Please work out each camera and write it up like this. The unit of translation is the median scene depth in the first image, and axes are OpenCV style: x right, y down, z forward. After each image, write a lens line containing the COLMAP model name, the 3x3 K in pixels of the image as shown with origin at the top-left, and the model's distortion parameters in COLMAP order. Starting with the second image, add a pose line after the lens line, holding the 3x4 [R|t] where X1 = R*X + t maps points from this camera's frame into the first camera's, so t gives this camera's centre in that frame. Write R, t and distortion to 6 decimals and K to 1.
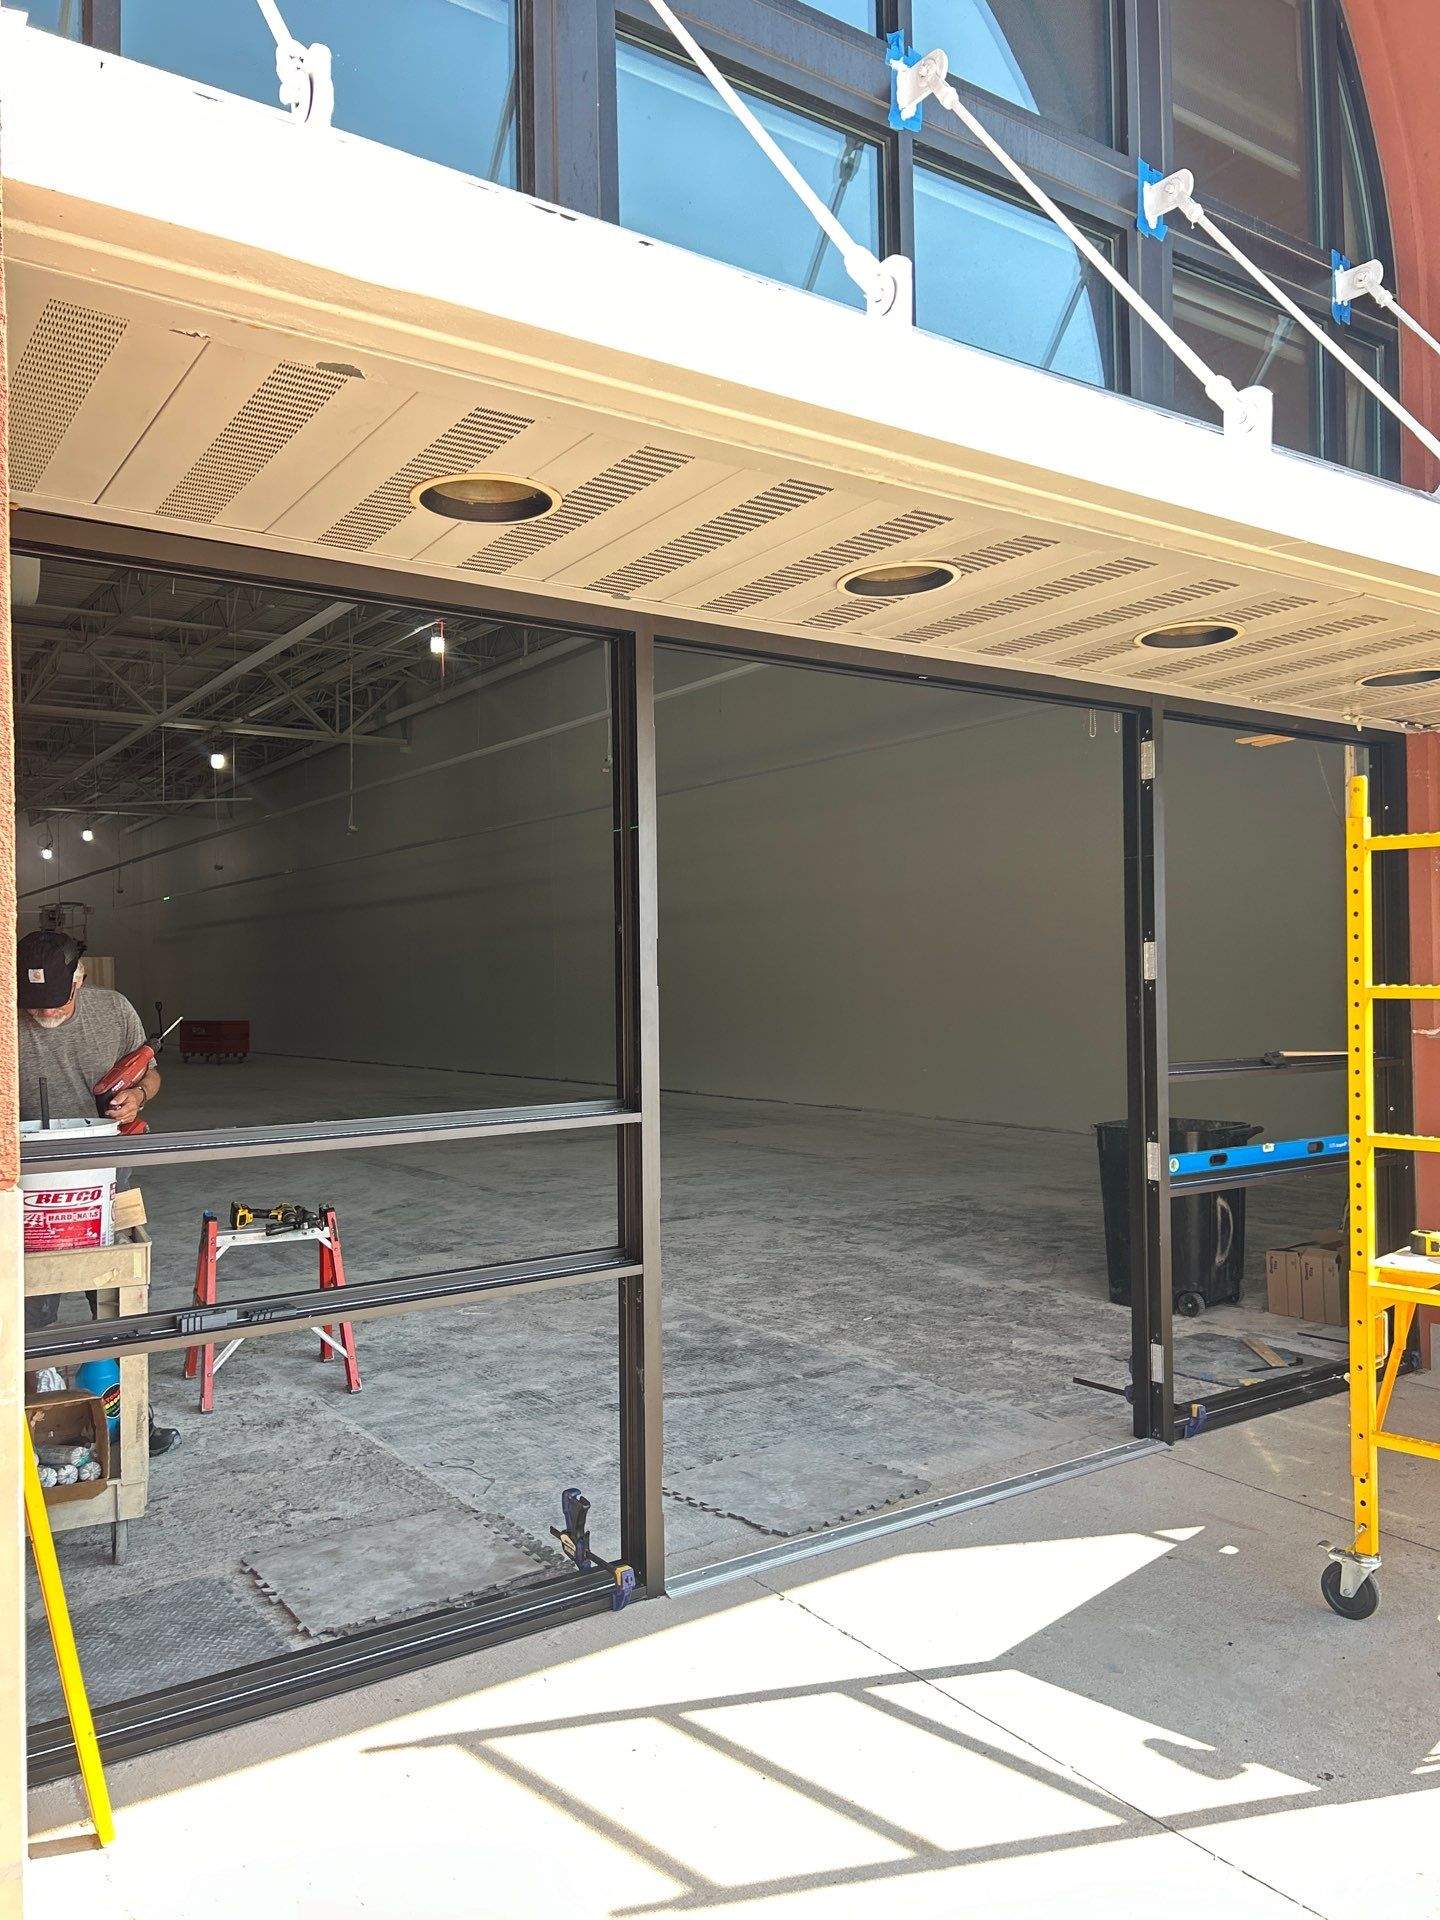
lens RADIAL K [[1437.4, 0, 707.8], [0, 1437.4, 967.3], [0, 0, 1]] dist [0.052993, -0.064052]
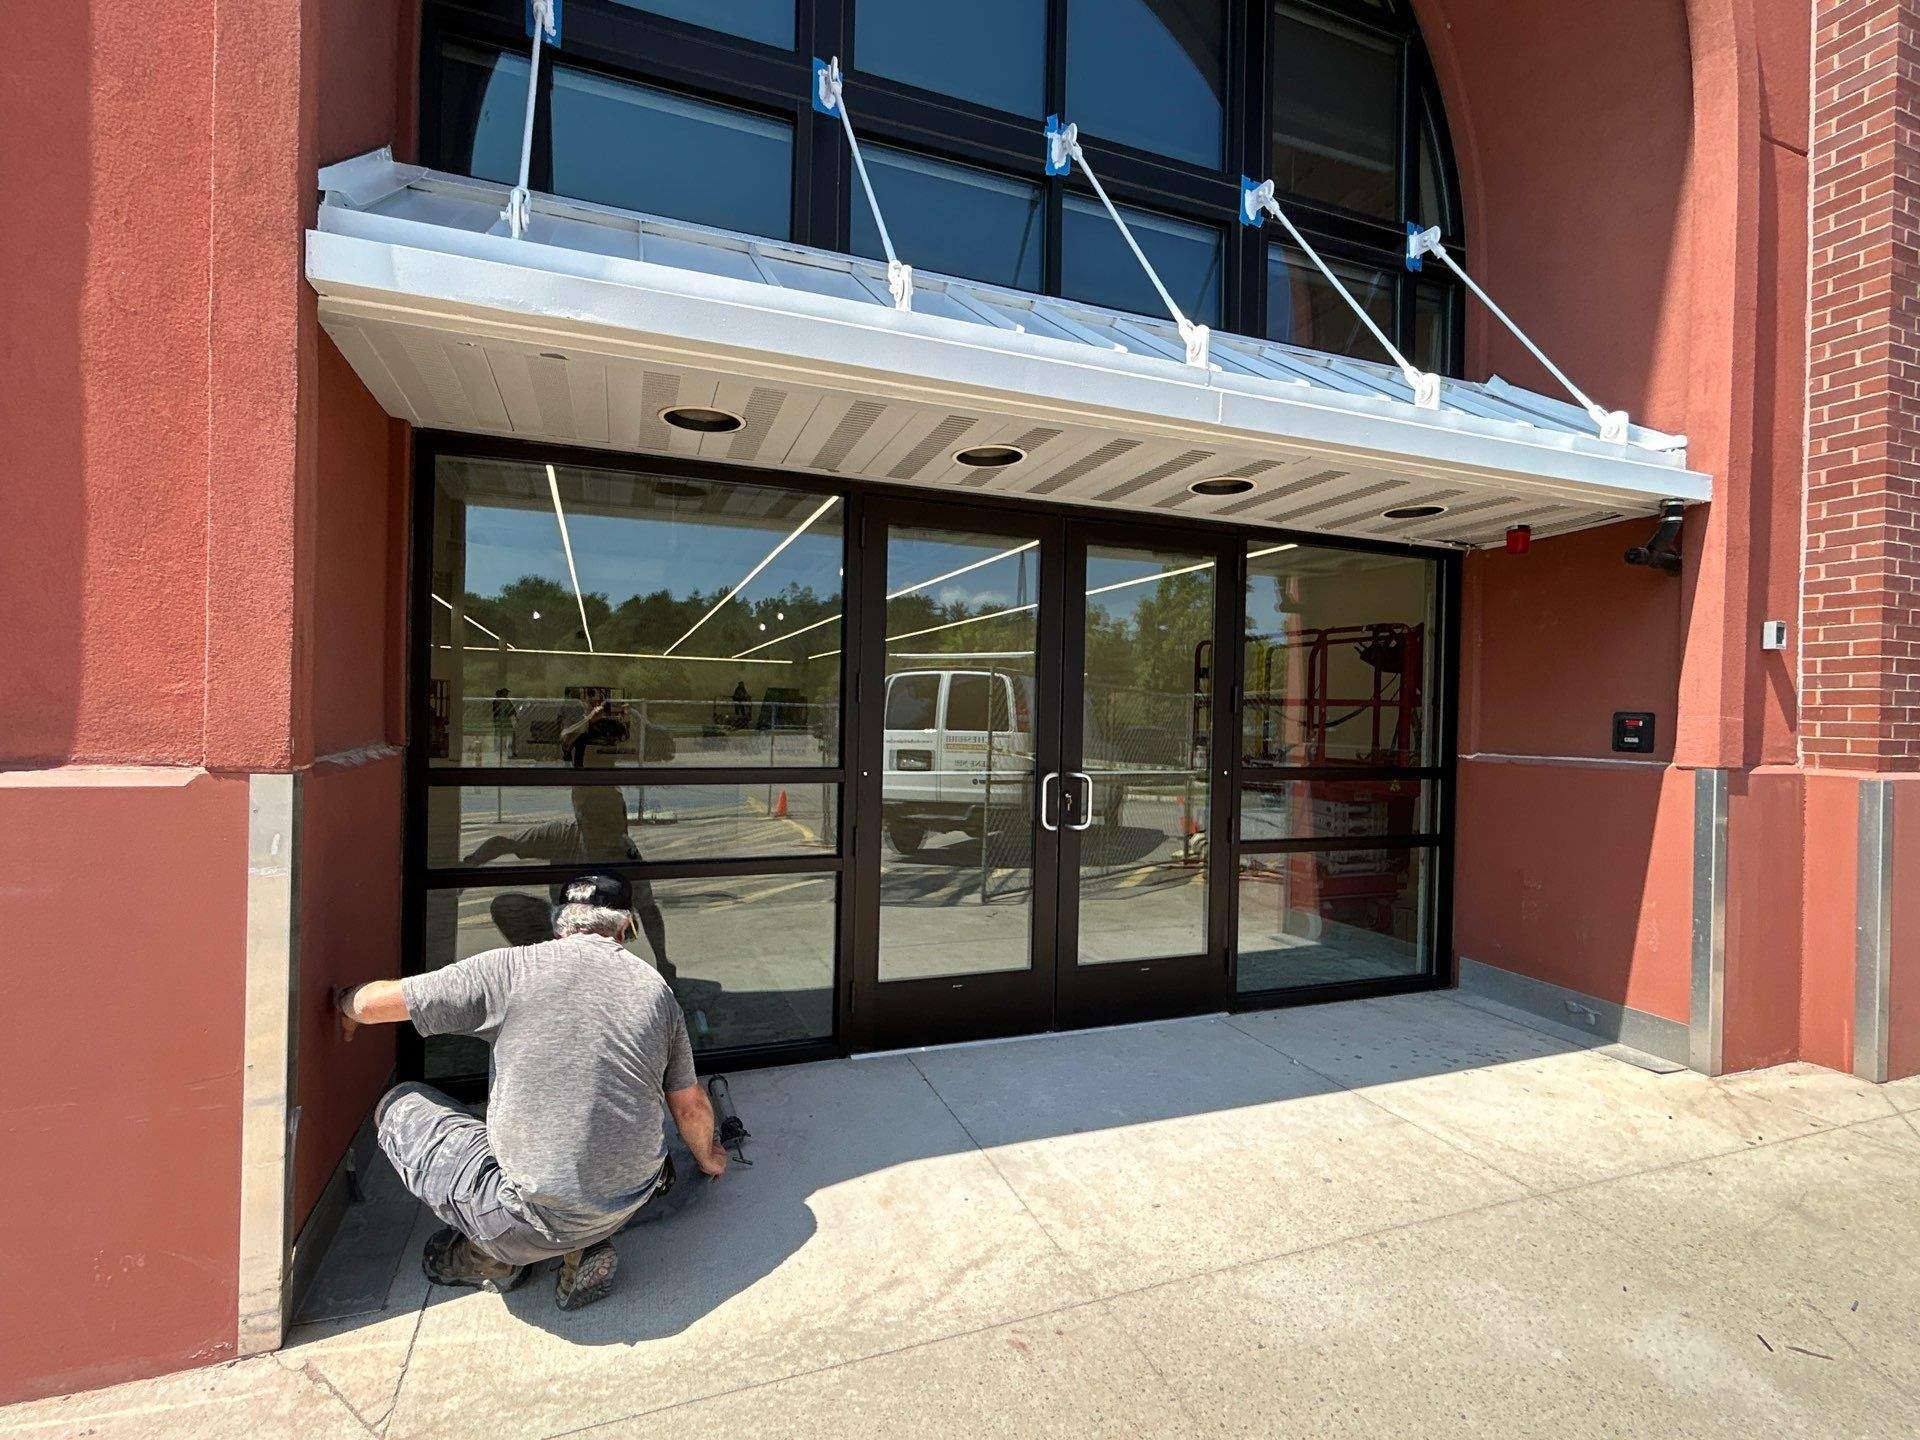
lens RADIAL K [[920.7, 0, 960.4], [0, 920.7, 713.0], [0, 0, 1]] dist [-0.002435, -0.000795]
pose [[0.971553, 0.035620, -0.234130, 0.296016], [-0.033157, 0.999346, 0.014447, 0.006626], [0.234492, -0.006273, 0.972098, -0.017915]]
